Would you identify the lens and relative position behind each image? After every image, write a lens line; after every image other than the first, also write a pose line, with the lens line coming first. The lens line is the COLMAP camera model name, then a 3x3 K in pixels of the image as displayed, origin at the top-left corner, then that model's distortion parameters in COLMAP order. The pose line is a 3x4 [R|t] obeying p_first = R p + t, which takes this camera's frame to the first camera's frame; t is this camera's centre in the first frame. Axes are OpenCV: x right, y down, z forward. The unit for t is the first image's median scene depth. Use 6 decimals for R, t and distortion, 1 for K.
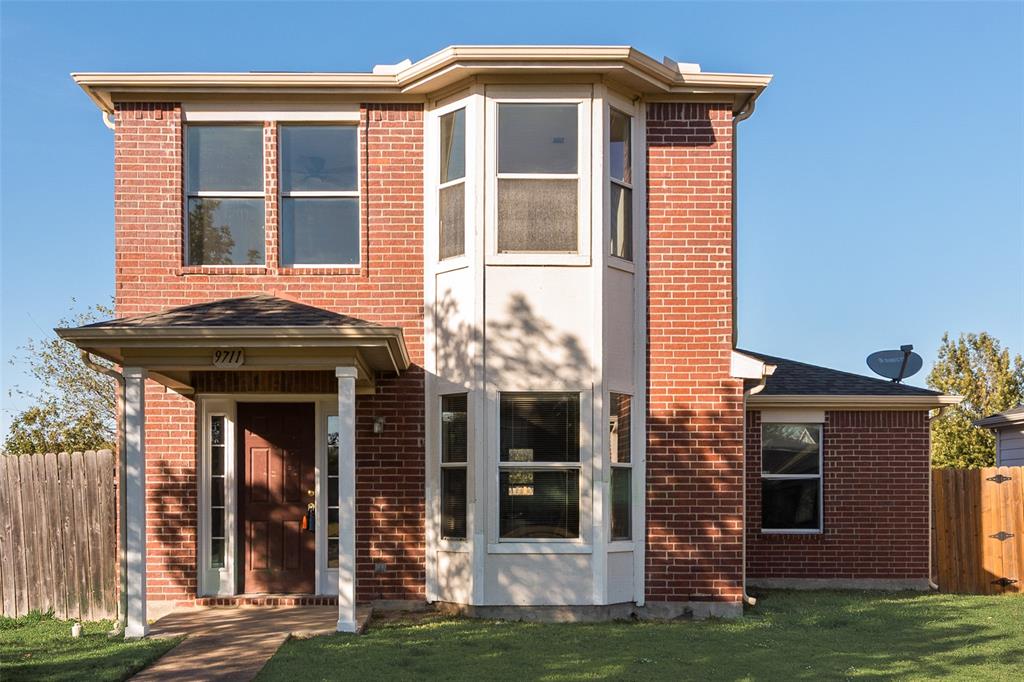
lens RADIAL K [[404.6, 0, 511.9], [0, 404.6, 343.8], [0, 0, 1]] dist [0.002497, -0.000064]
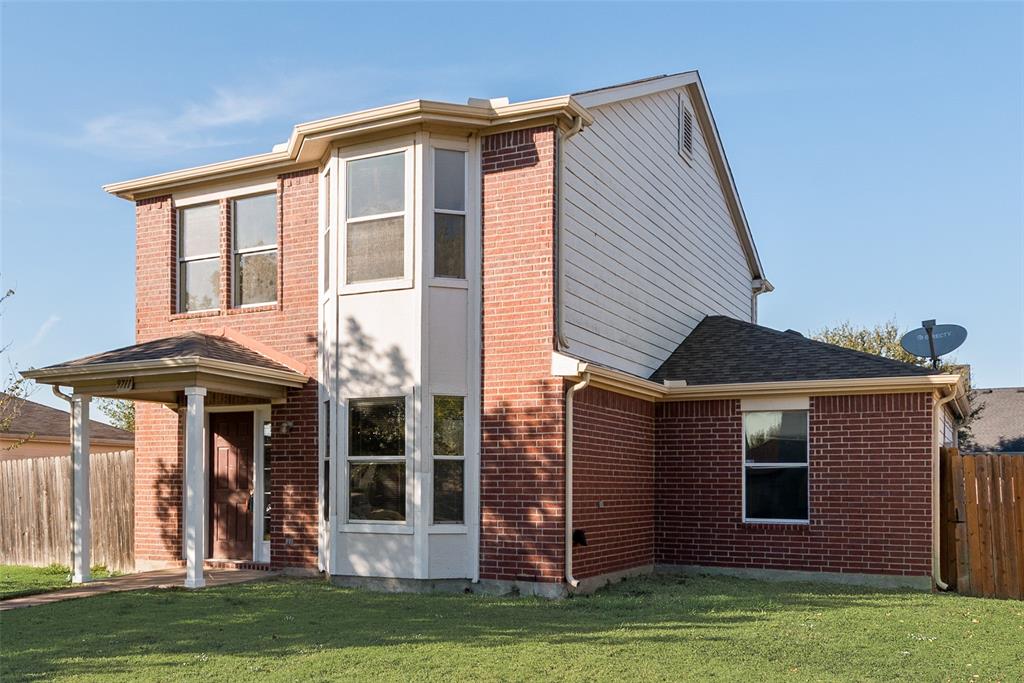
lens RADIAL K [[367.5, 0, 512.0], [0, 367.5, 341.5], [0, 0, 1]] dist [0.001513, 0.000087]
pose [[0.978862, -0.071667, -0.191554, 0.598443], [0.069574, 0.997421, -0.017638, 0.001127], [0.192324, 0.003938, 0.981324, 0.008613]]
